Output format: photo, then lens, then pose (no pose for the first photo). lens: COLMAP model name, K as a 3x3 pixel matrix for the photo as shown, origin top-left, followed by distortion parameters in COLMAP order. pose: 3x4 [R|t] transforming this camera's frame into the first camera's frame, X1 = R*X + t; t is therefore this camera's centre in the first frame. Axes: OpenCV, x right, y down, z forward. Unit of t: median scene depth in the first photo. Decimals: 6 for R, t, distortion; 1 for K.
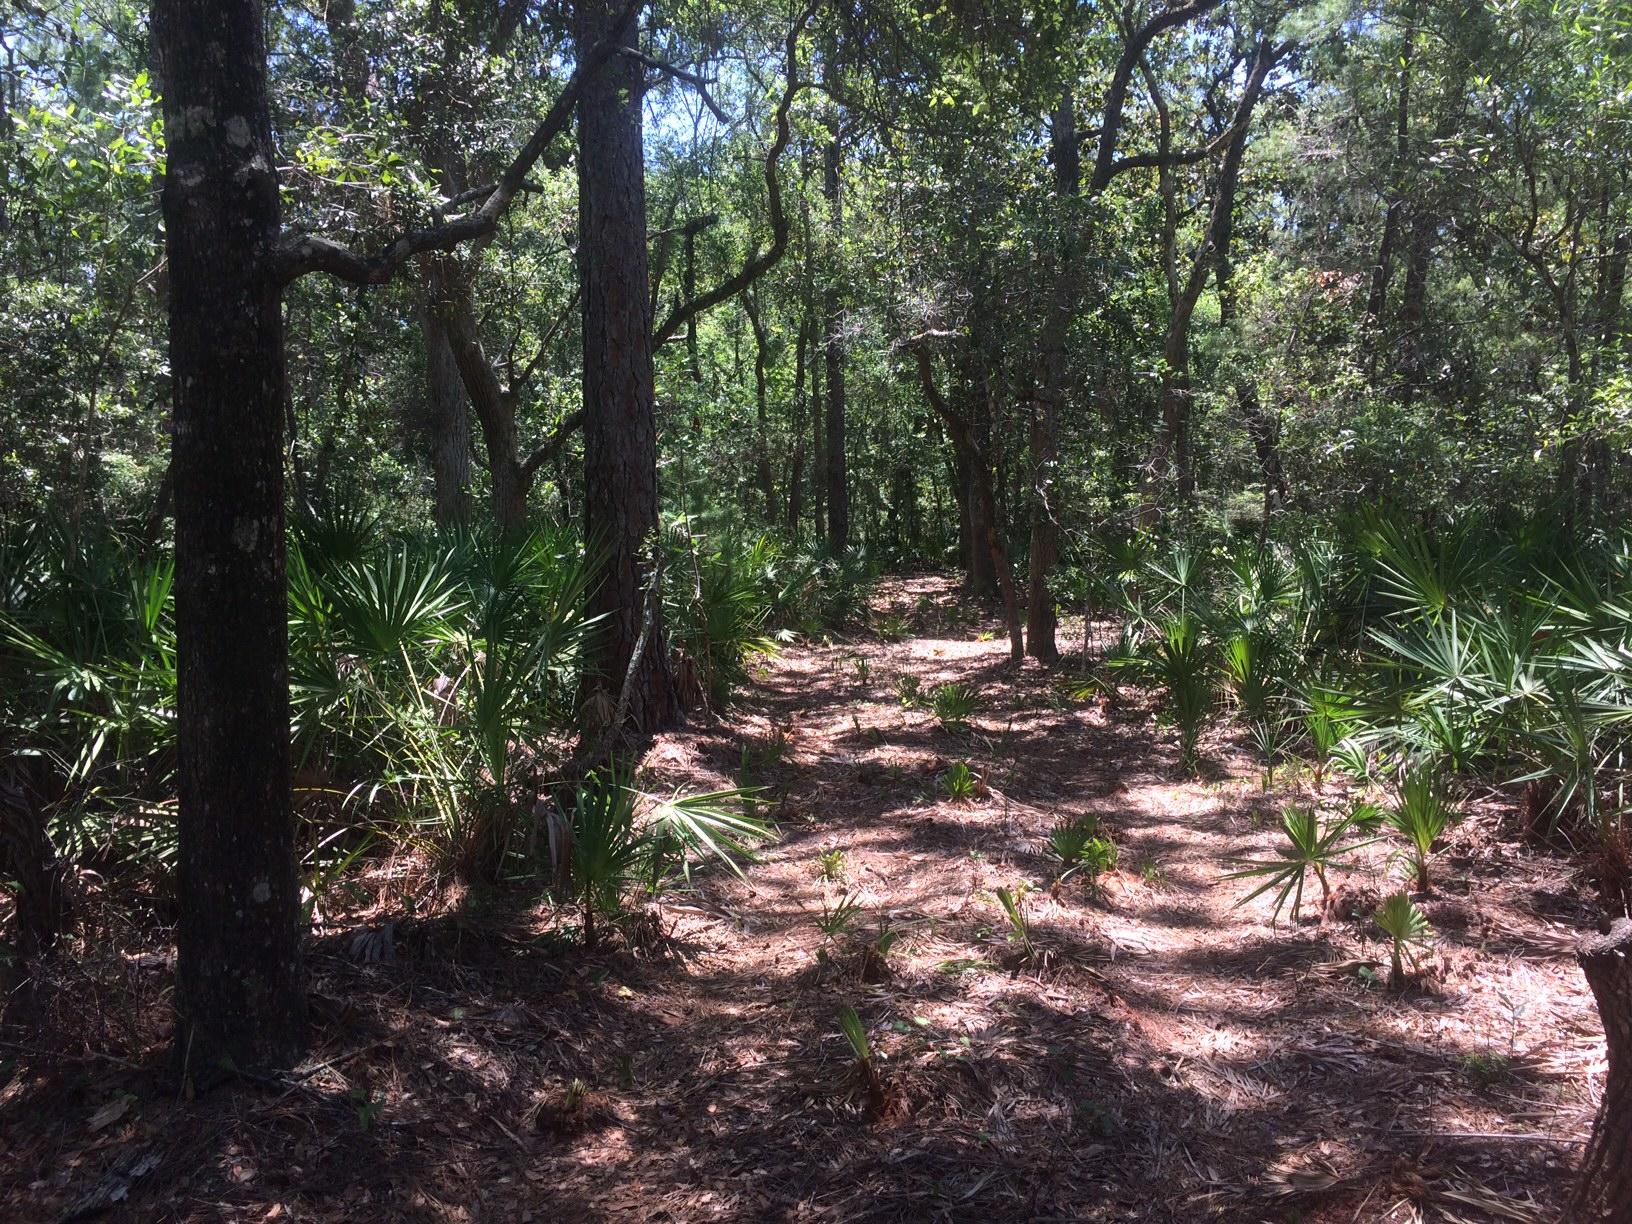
lens RADIAL K [[1425.8, 0, 815.4], [0, 1425.8, 610.1], [0, 0, 1]] dist [0.095864, -0.129435]
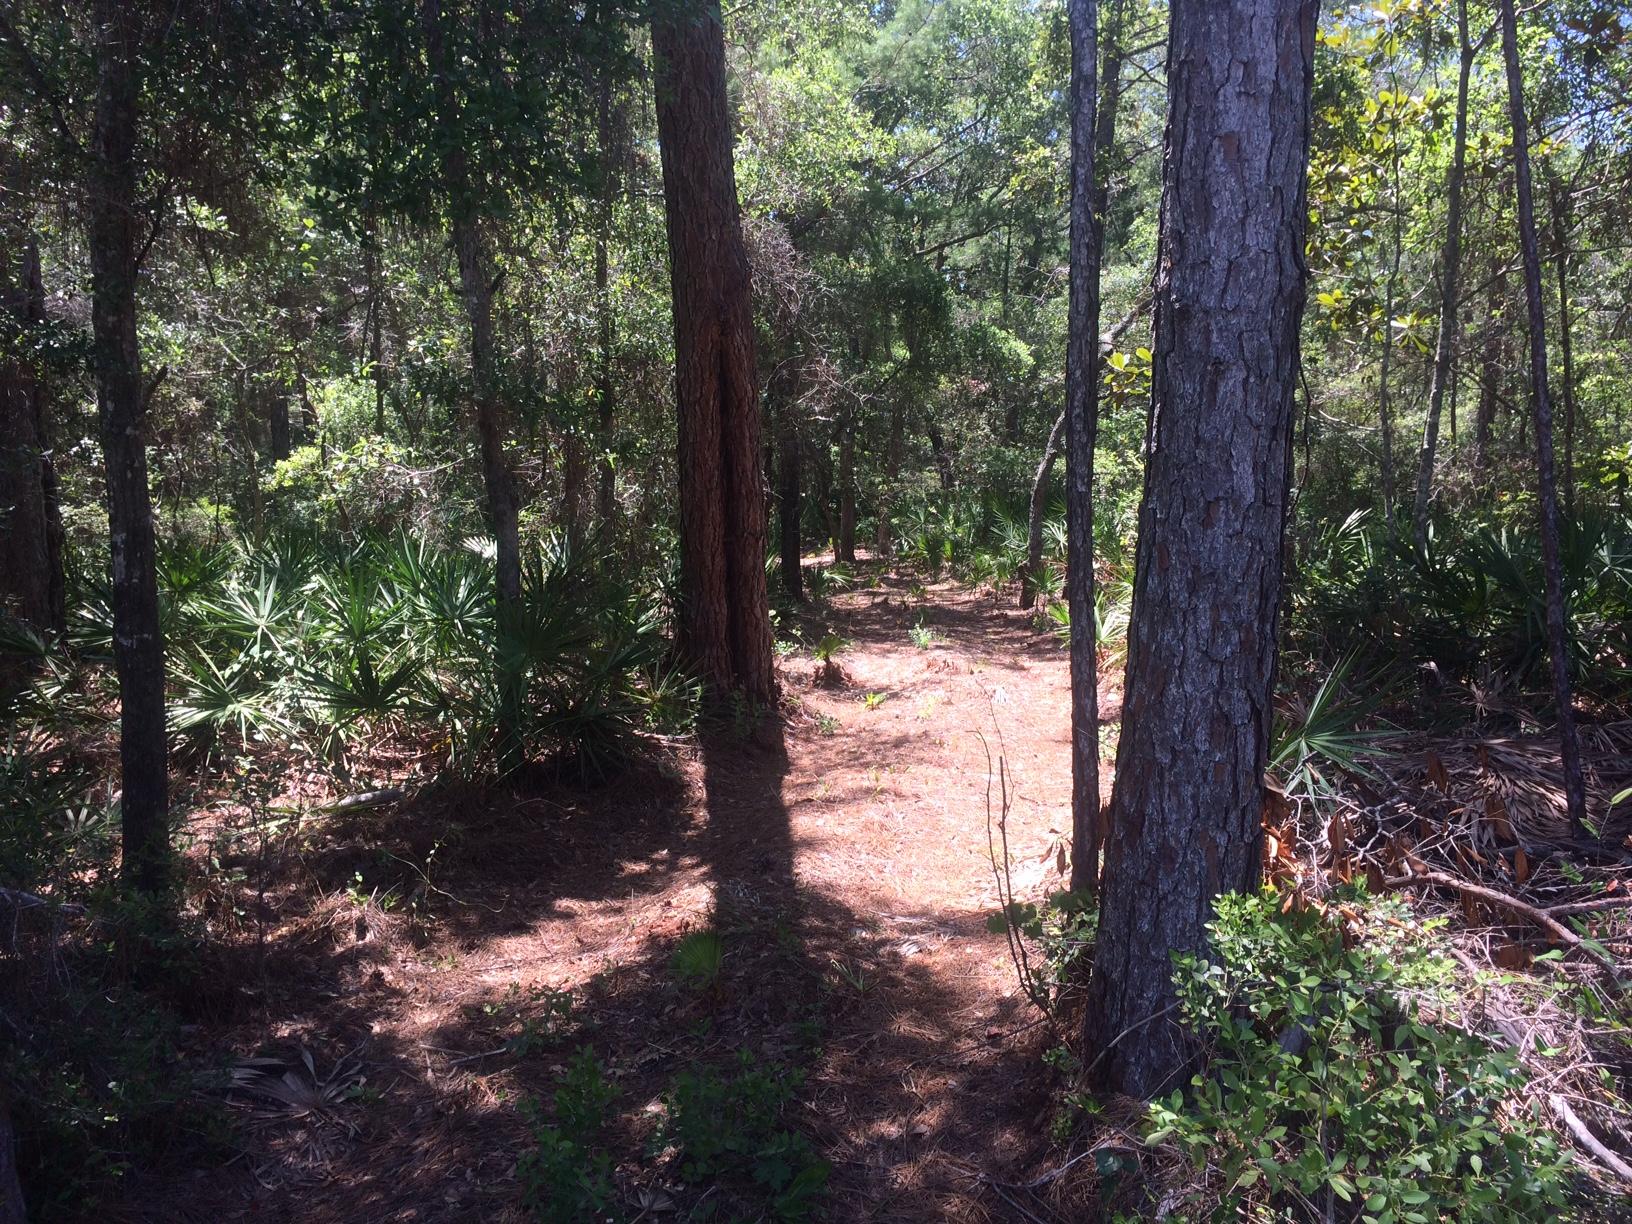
lens RADIAL K [[1425.8, 0, 816.2], [0, 1425.8, 612.1], [0, 0, 1]] dist [0.095864, -0.129435]
pose [[0.972039, -0.030765, 0.232796, -0.521555], [0.024109, 0.999217, 0.031385, 0.057631], [-0.233579, -0.024895, 0.972019, -1.406692]]
